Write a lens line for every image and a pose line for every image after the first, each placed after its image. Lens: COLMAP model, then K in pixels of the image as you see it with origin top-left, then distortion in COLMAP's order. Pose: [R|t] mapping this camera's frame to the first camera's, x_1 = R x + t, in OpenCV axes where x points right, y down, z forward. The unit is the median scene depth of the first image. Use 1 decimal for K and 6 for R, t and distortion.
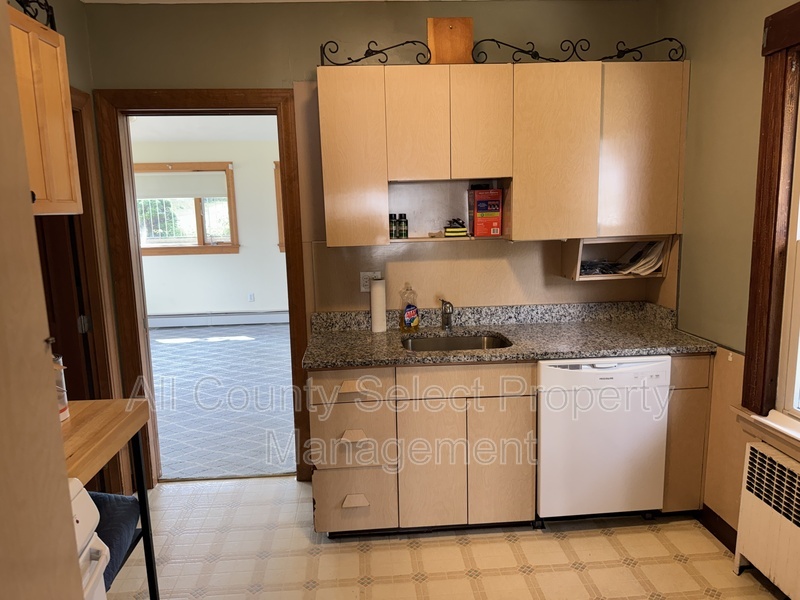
lens RADIAL K [[569.5, 0, 398.3], [0, 569.5, 298.5], [0, 0, 1]] dist [0.028734, -0.026287]
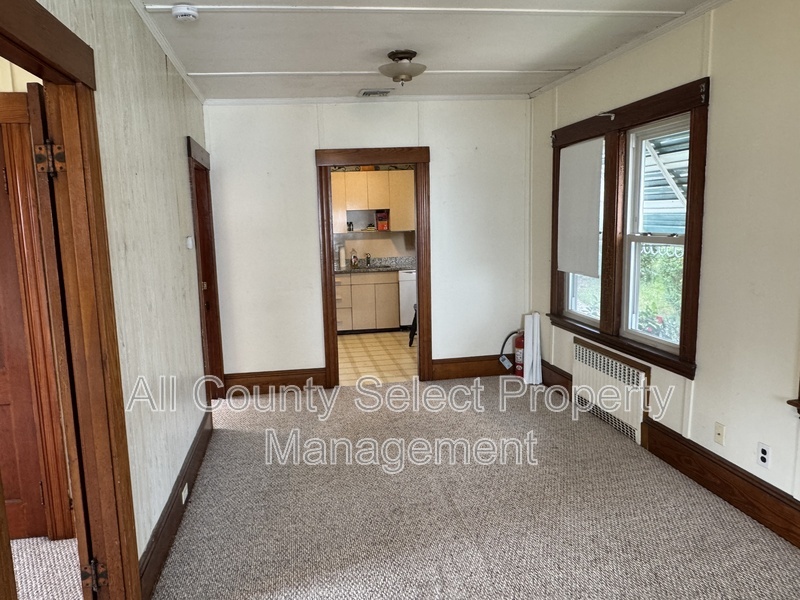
lens RADIAL K [[569.5, 0, 399.9], [0, 569.5, 303.7], [0, 0, 1]] dist [0.028734, -0.026287]
pose [[0.992163, -0.019764, 0.123378, -0.106436], [0.021346, 0.999706, -0.011515, 0.281419], [-0.123114, 0.014058, 0.992293, -1.744223]]
